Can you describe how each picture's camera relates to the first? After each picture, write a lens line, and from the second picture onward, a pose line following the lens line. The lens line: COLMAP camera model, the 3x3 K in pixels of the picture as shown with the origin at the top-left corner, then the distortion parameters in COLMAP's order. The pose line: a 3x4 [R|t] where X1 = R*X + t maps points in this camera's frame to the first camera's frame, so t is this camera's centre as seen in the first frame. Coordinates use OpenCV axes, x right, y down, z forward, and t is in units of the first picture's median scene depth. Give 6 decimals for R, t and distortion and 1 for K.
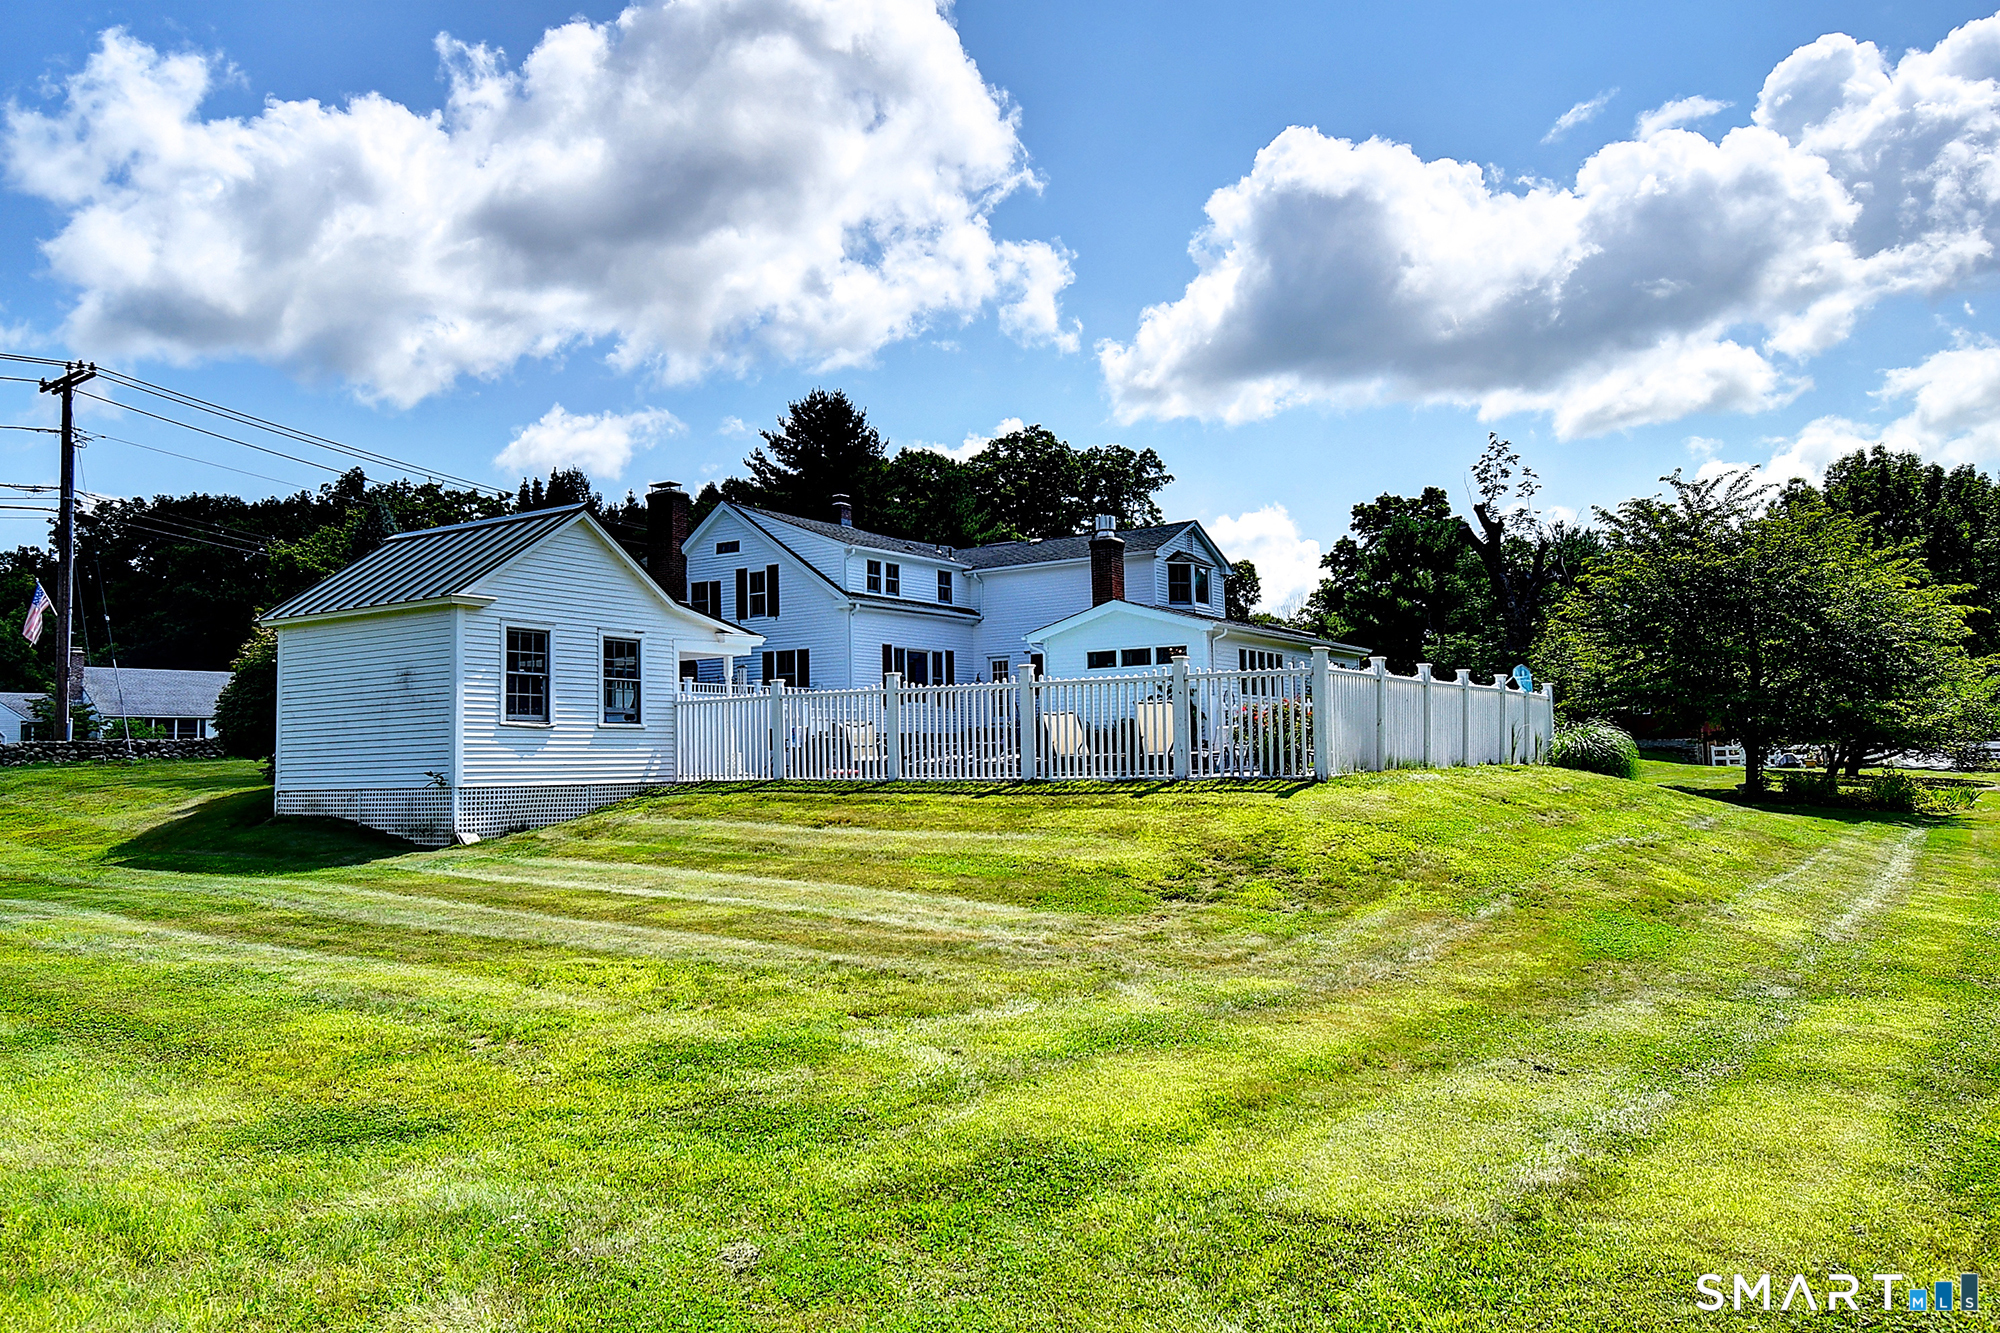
lens RADIAL K [[1414.6, 0, 998.1], [0, 1414.6, 722.1], [0, 0, 1]] dist [-0.004572, -0.002971]
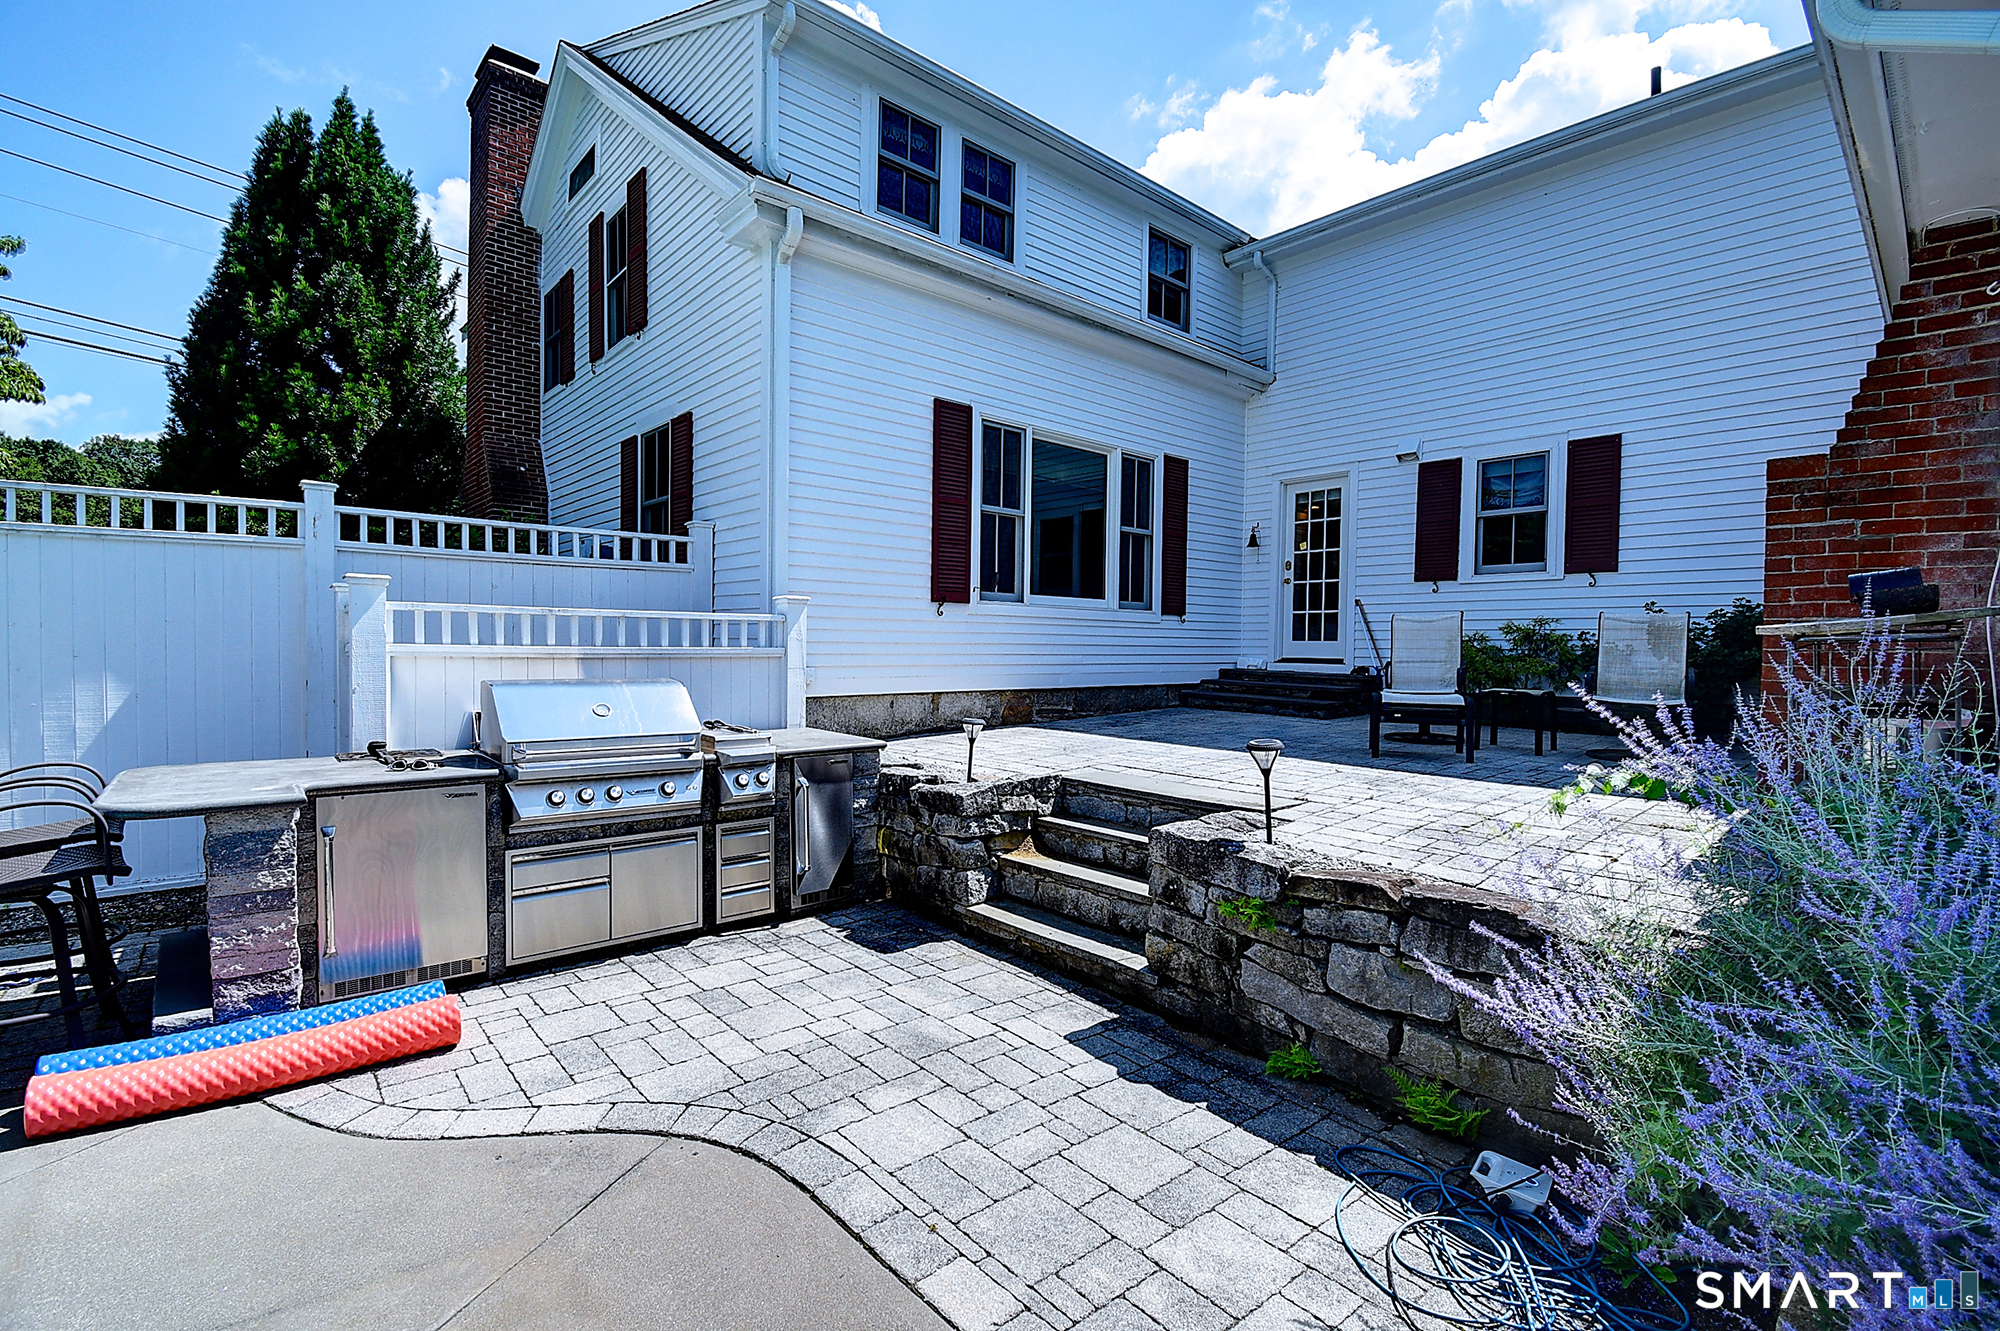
lens RADIAL K [[916.7, 0, 1000.0], [0, 916.7, 665.5], [0, 0, 1]] dist [0.009779, -0.000543]
pose [[0.963820, 0.037872, -0.263851, -0.011558], [-0.024970, 0.998330, 0.052084, -0.007246], [0.265383, -0.043611, 0.963156, 0.642425]]
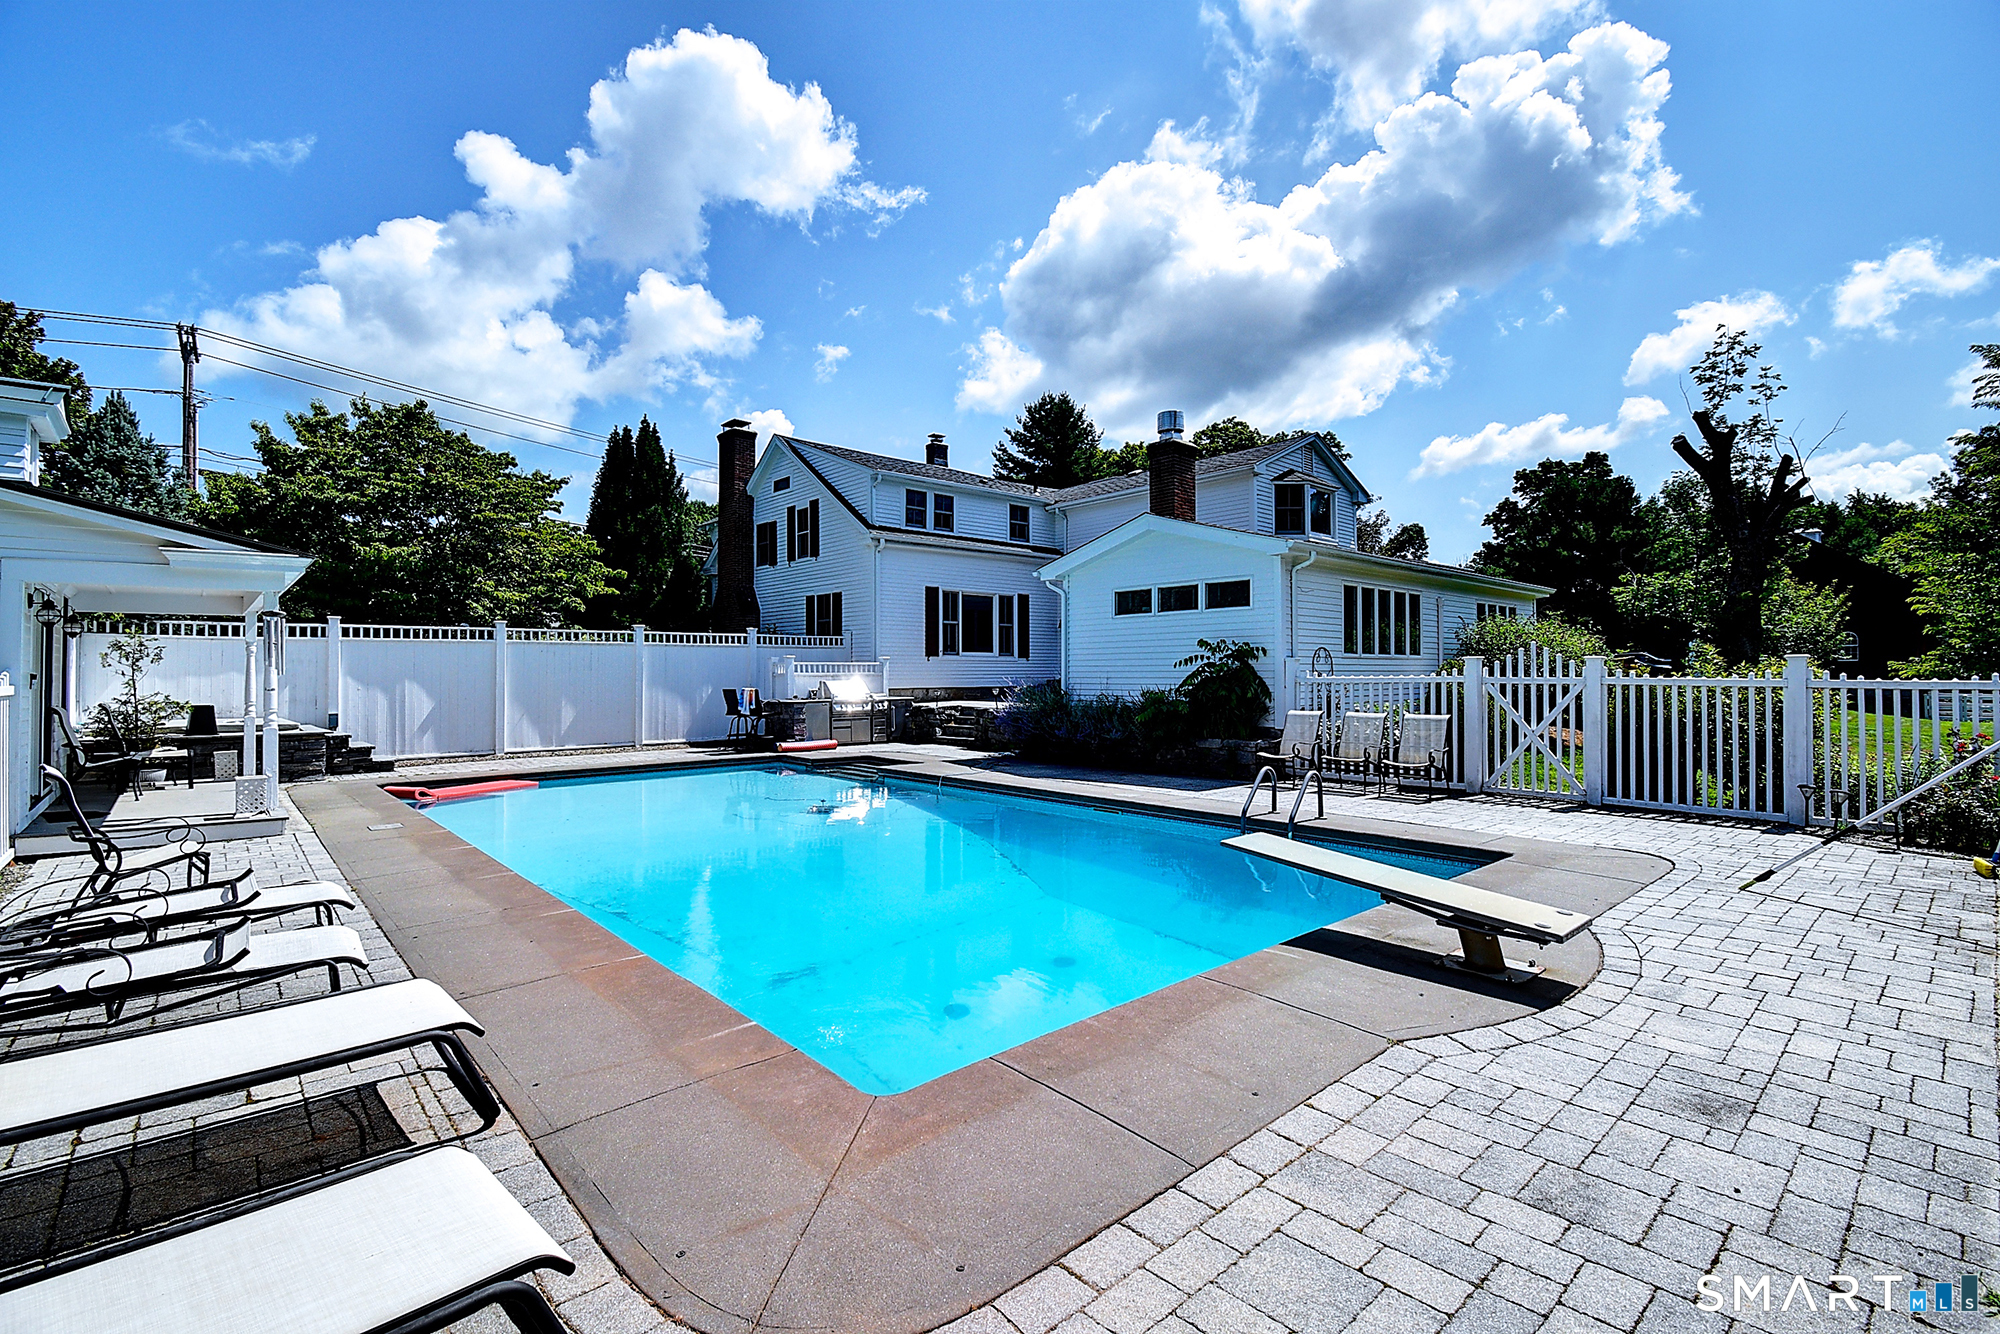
lens RADIAL K [[916.7, 0, 1000.0], [0, 916.7, 667.0], [0, 0, 1]] dist [0.009779, -0.000543]
pose [[0.966881, 0.013286, -0.254881, 0.084469], [-0.007963, 0.999728, 0.021907, -0.014579], [0.255103, -0.019152, 0.966724, 0.367732]]
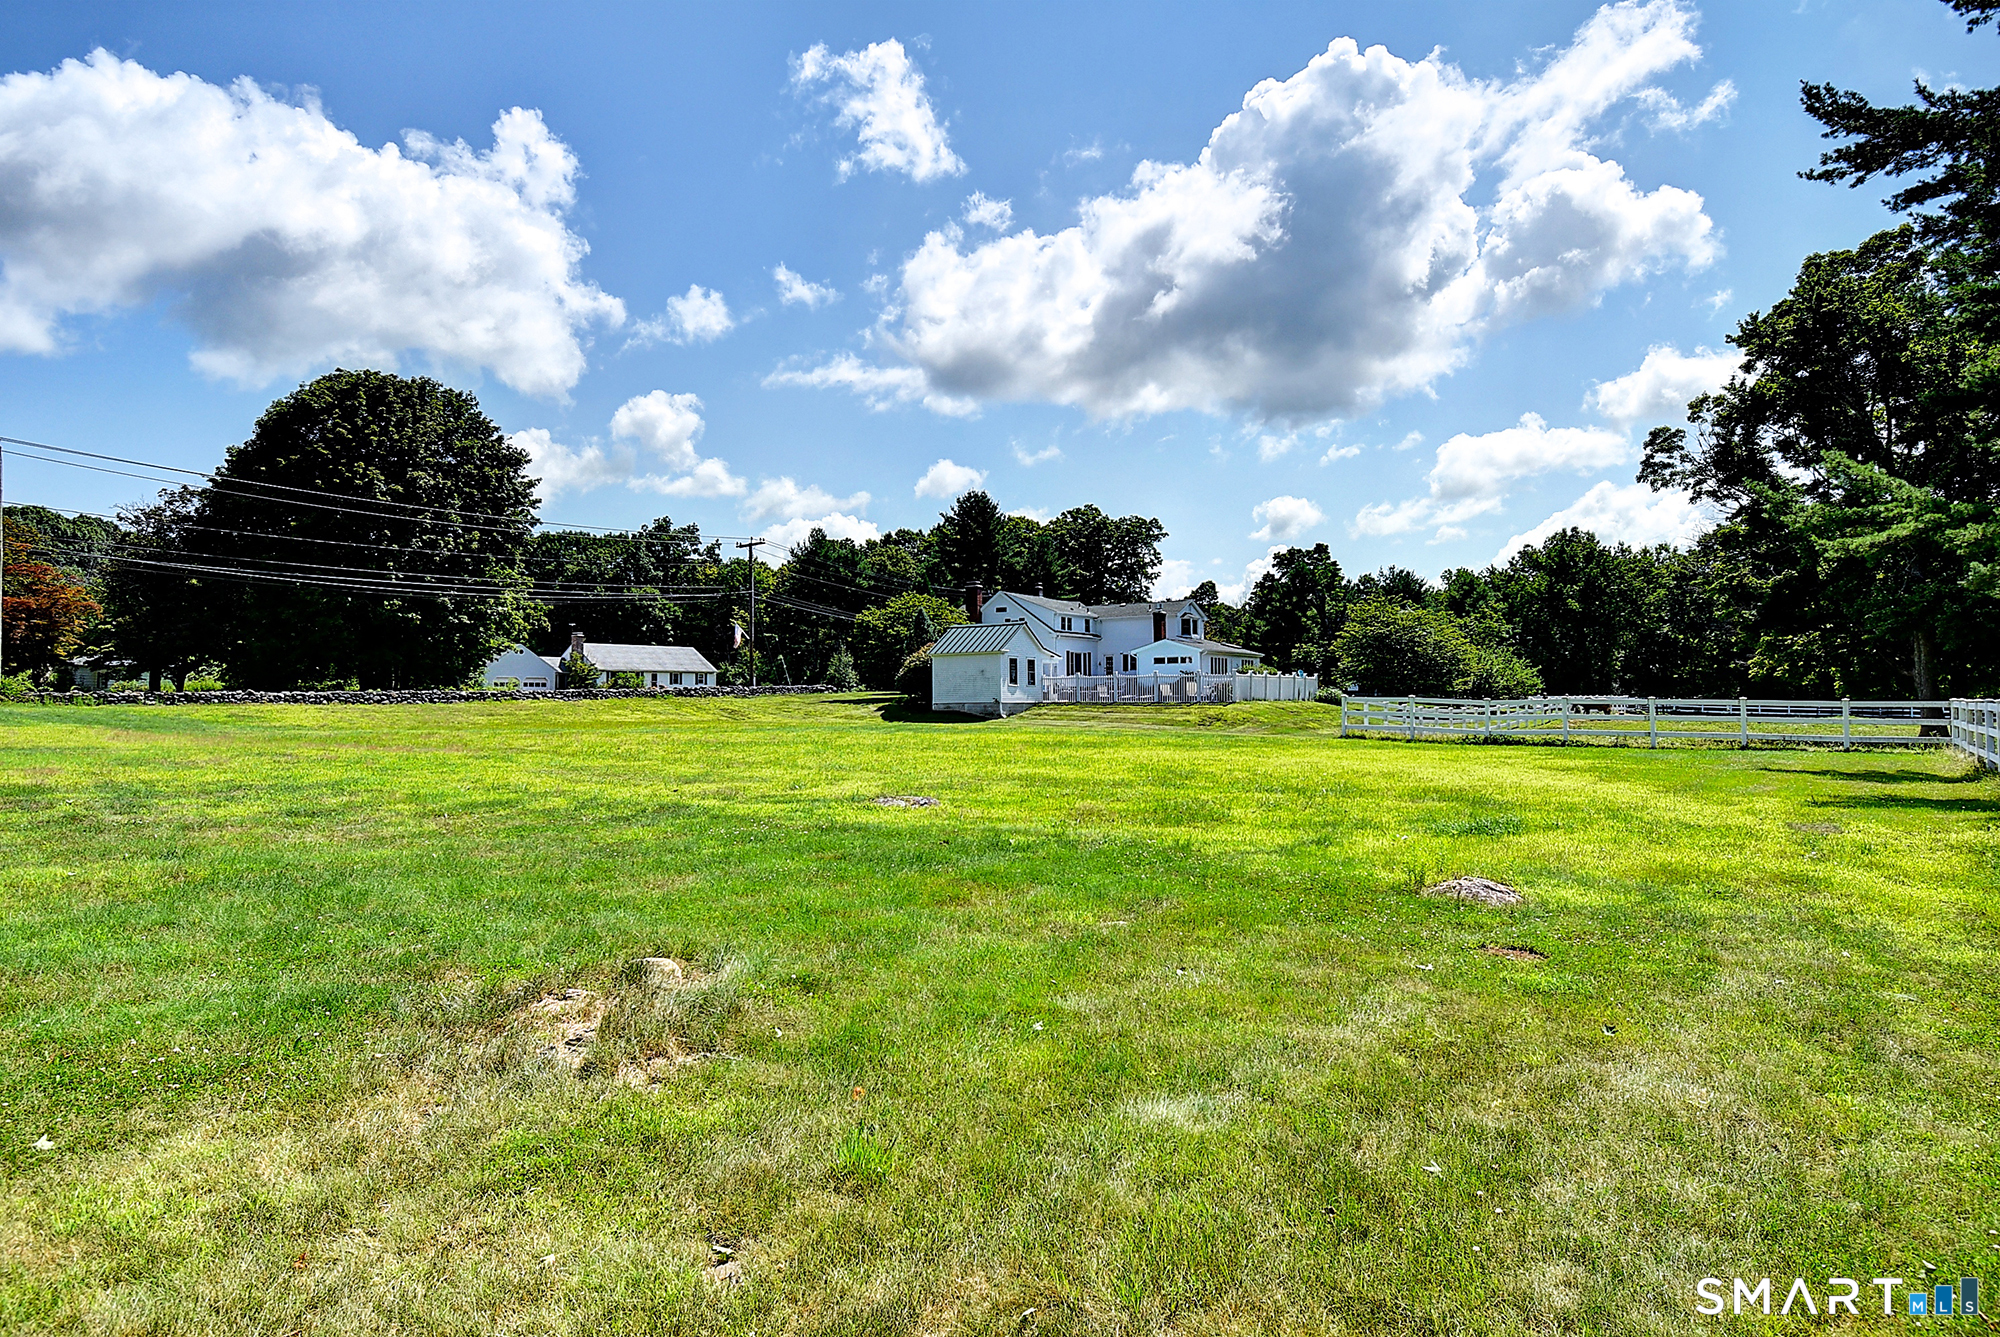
lens RADIAL K [[1077.9, 0, 994.7], [0, 1077.9, 708.0], [0, 0, 1]] dist [0.002937, 0.000261]
pose [[0.999741, 0.013671, -0.018186, -0.135850], [-0.013043, 0.999329, 0.034220, -0.013828], [0.018642, -0.033974, 0.999249, -0.713362]]
